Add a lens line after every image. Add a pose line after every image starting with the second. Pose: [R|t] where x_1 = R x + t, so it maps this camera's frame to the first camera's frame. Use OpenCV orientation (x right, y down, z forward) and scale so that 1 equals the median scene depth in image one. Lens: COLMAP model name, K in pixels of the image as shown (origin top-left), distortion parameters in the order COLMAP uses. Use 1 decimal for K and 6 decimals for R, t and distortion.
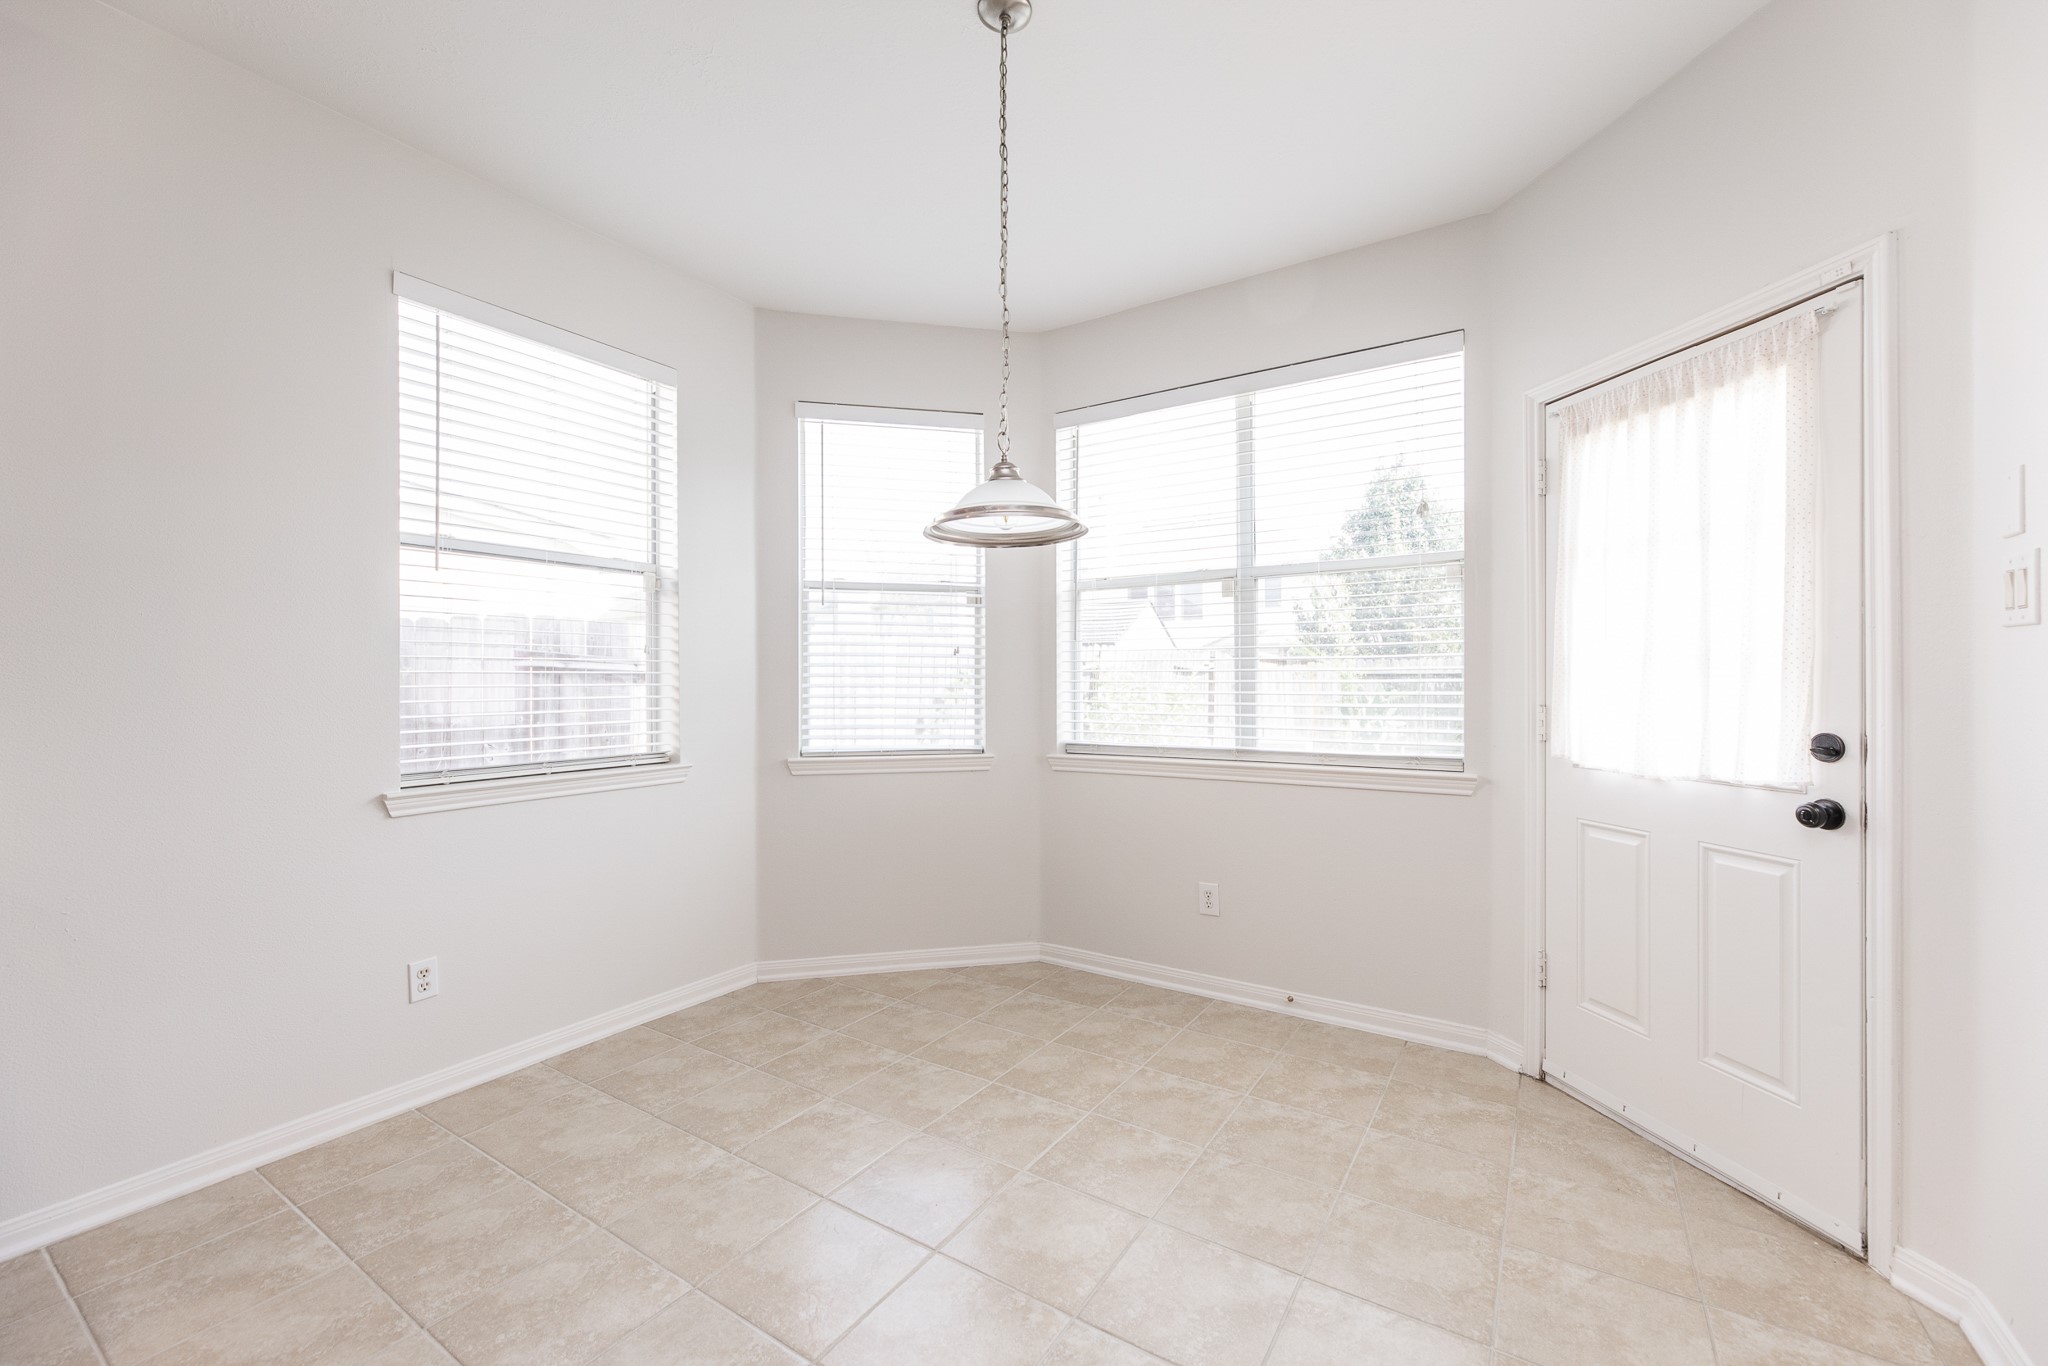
lens RADIAL K [[822.1, 0, 1039.5], [0, 822.1, 682.7], [0, 0, 1]] dist [0.000386, 0.000442]
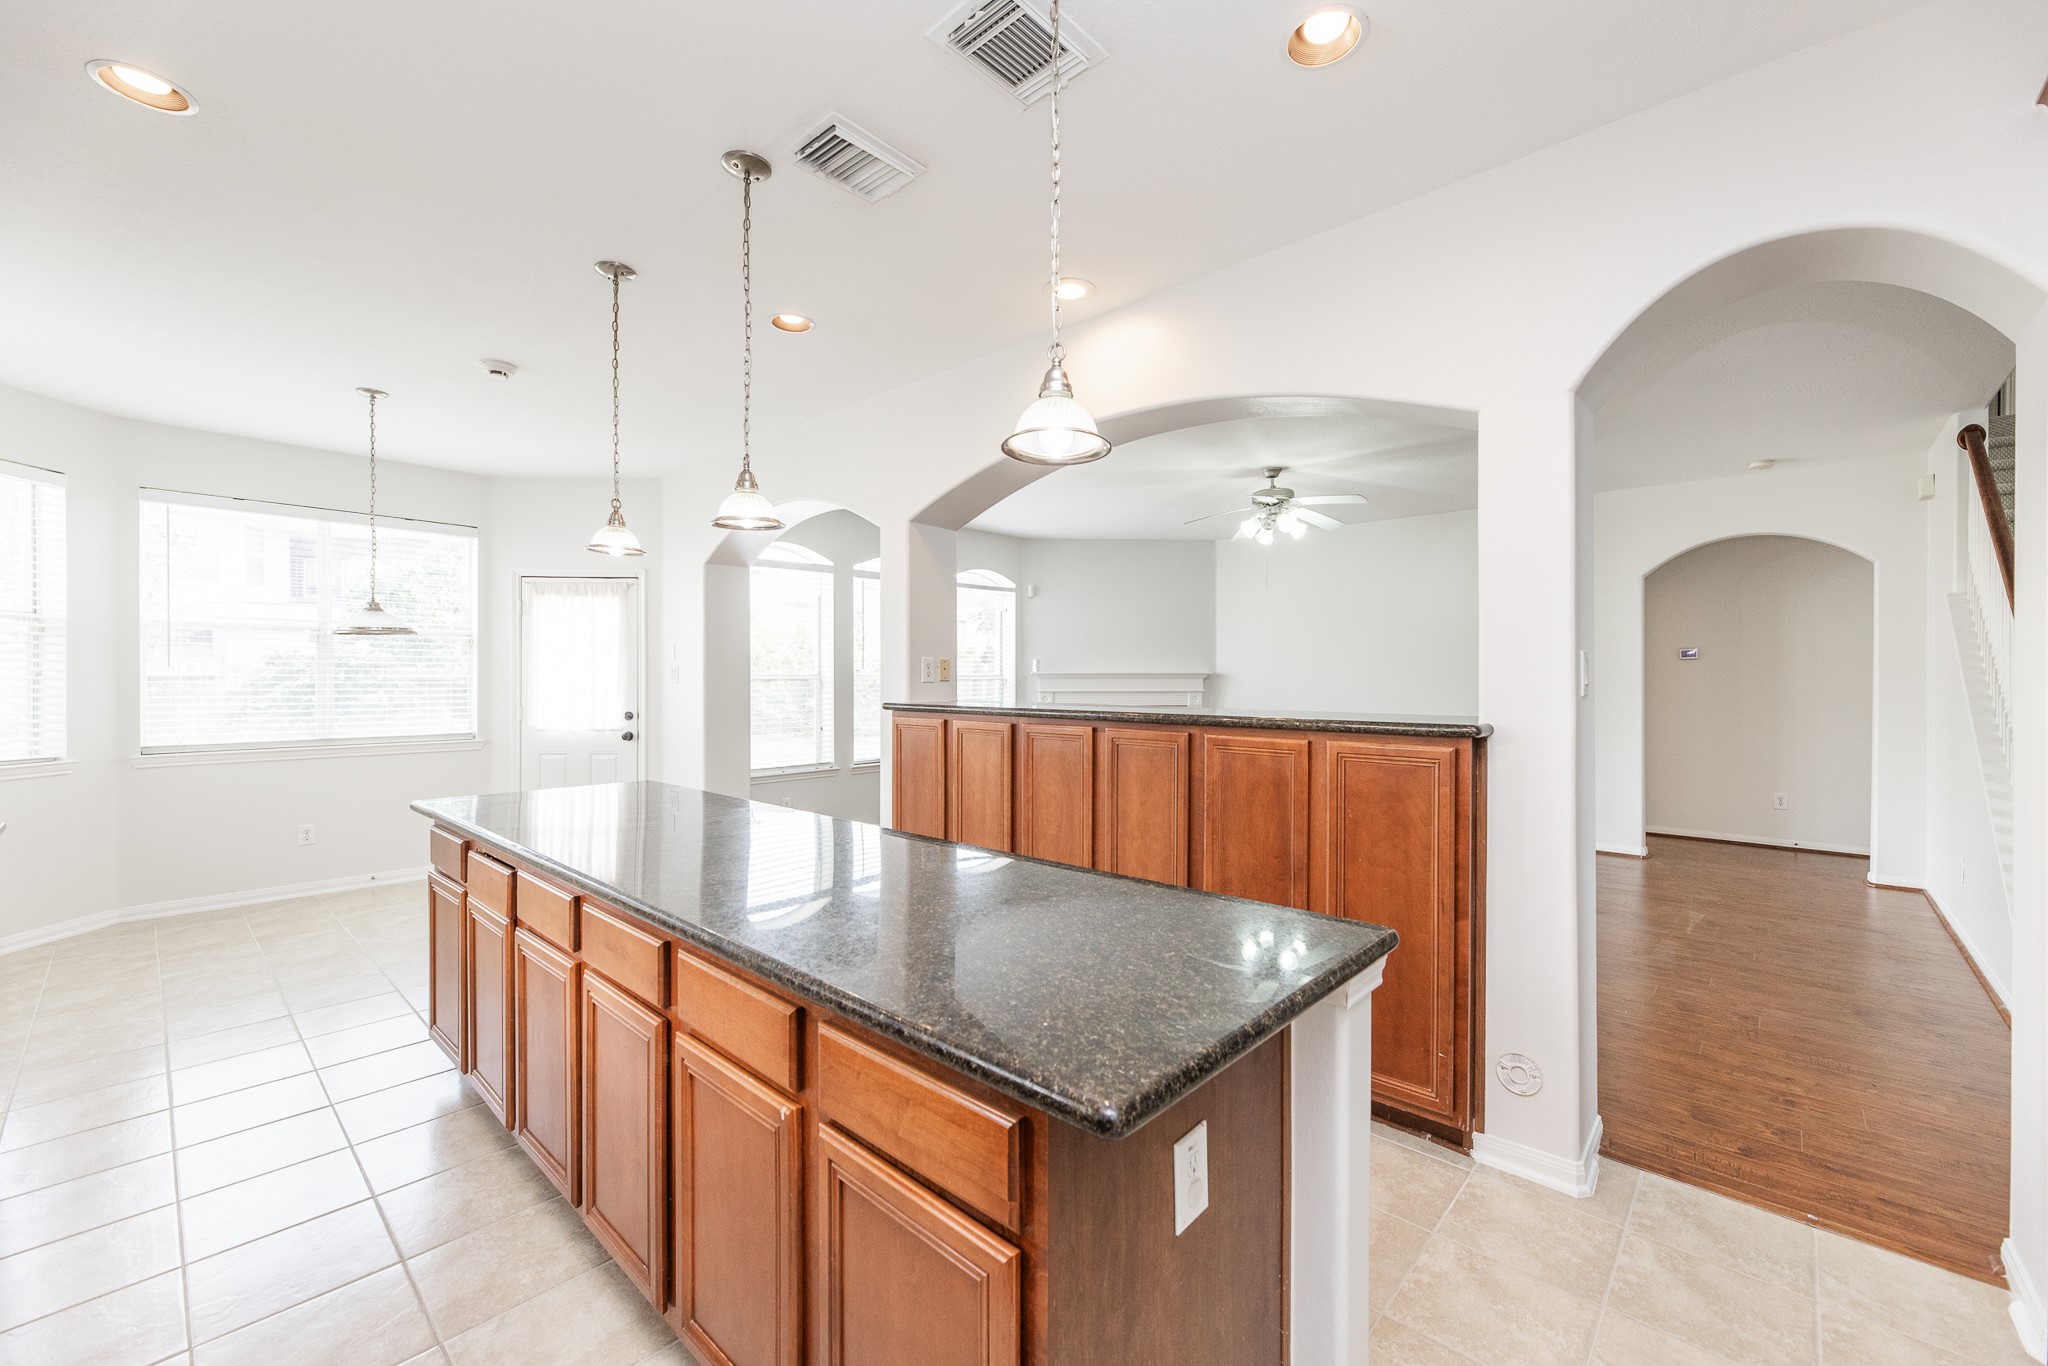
lens RADIAL K [[822.1, 0, 1039.5], [0, 822.1, 682.7], [0, 0, 1]] dist [0.000386, 0.000442]
pose [[0.175809, 0.000483, 0.984424, -1.114041], [-0.001673, 0.999999, -0.000192, -0.031305], [-0.984423, -0.001613, 0.175809, -0.668455]]
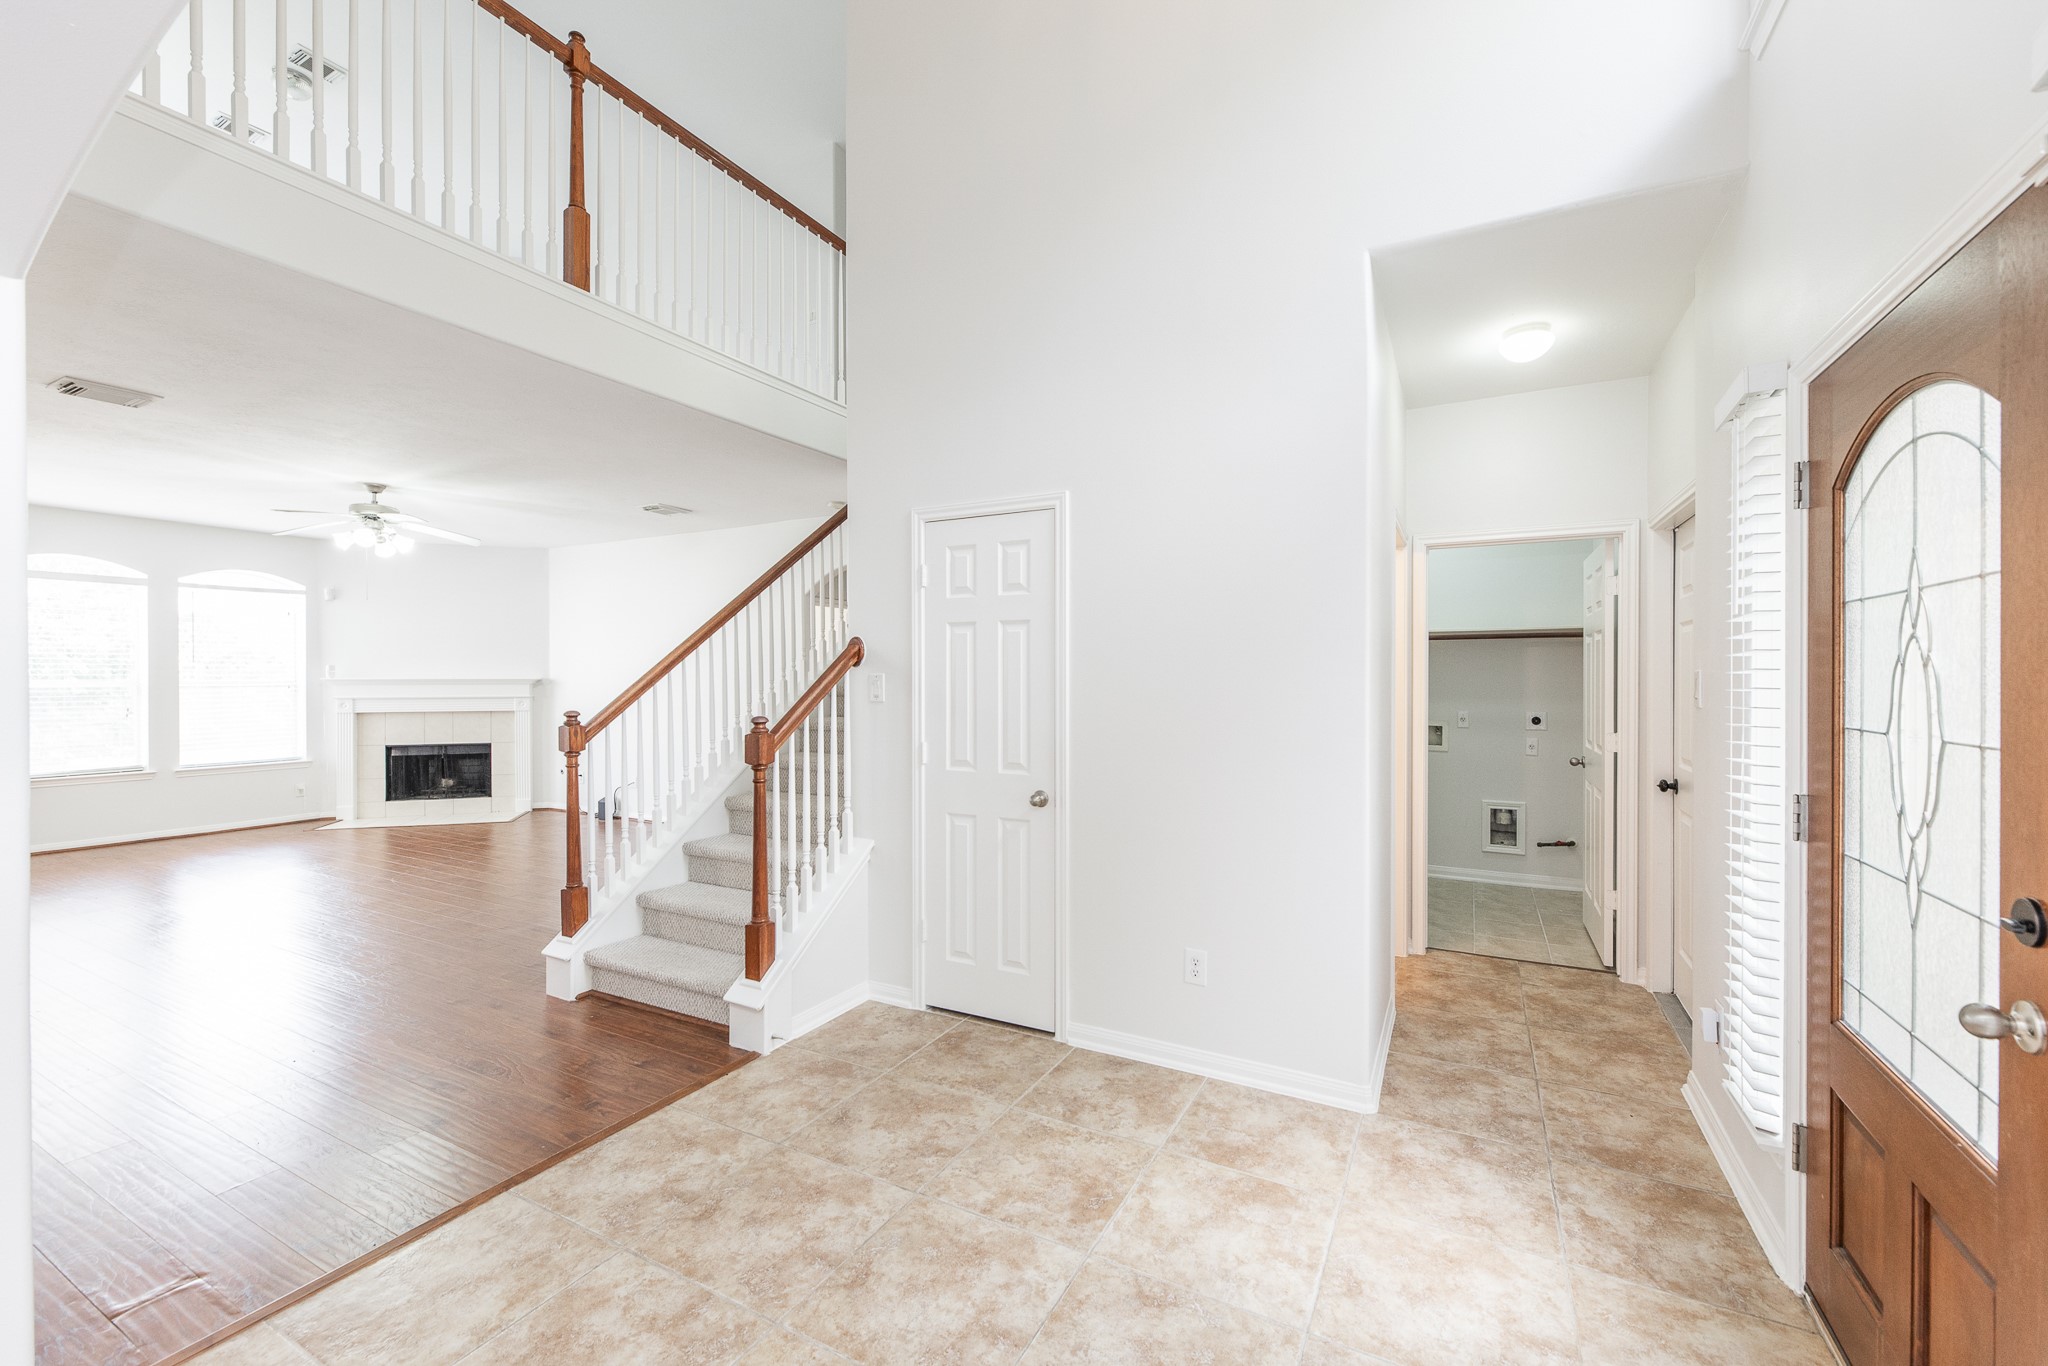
lens RADIAL K [[822.1, 0, 1039.5], [0, 822.1, 682.7], [0, 0, 1]] dist [0.000386, 0.000442]
pose [[-0.072040, 0.001120, 0.997401, -1.230224], [-0.003026, 0.999995, -0.001342, -0.053599], [-0.997397, -0.003115, -0.072036, -2.198638]]
